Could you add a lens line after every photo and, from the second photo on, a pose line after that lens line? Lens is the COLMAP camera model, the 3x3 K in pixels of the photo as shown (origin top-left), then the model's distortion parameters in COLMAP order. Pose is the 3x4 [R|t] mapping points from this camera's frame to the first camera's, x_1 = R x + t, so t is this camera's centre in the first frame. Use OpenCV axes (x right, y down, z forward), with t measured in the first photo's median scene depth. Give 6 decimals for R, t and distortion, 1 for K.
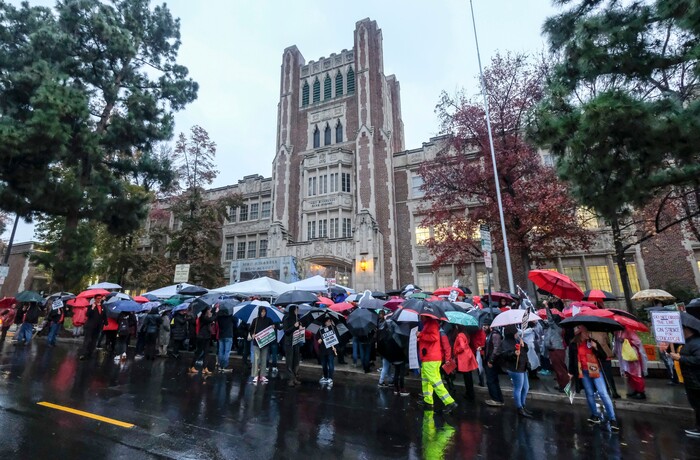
lens RADIAL K [[306.5, 0, 350.0], [0, 306.5, 230.0], [0, 0, 1]] dist [0.001244, 0.000059]
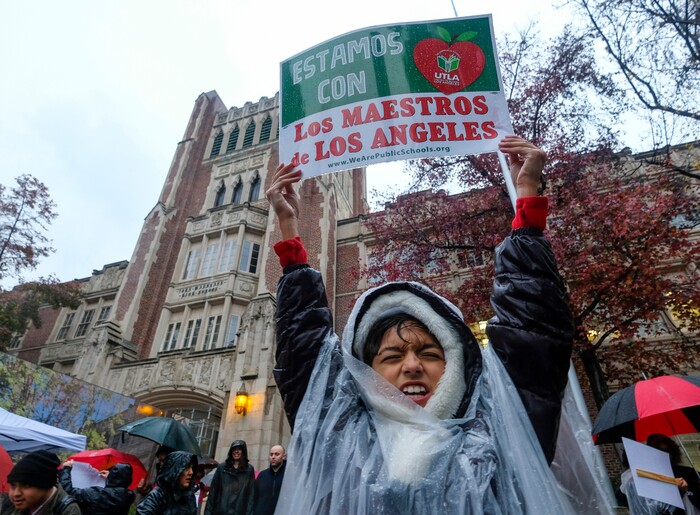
lens RADIAL K [[402.1, 0, 350.0], [0, 402.1, 257.5], [0, 0, 1]] dist [0.000123, 0.001088]
pose [[0.997710, 0.038150, 0.055851, 0.113312], [-0.018224, 0.946838, -0.321193, 0.070228], [-0.065136, 0.319440, 0.945365, 0.252584]]
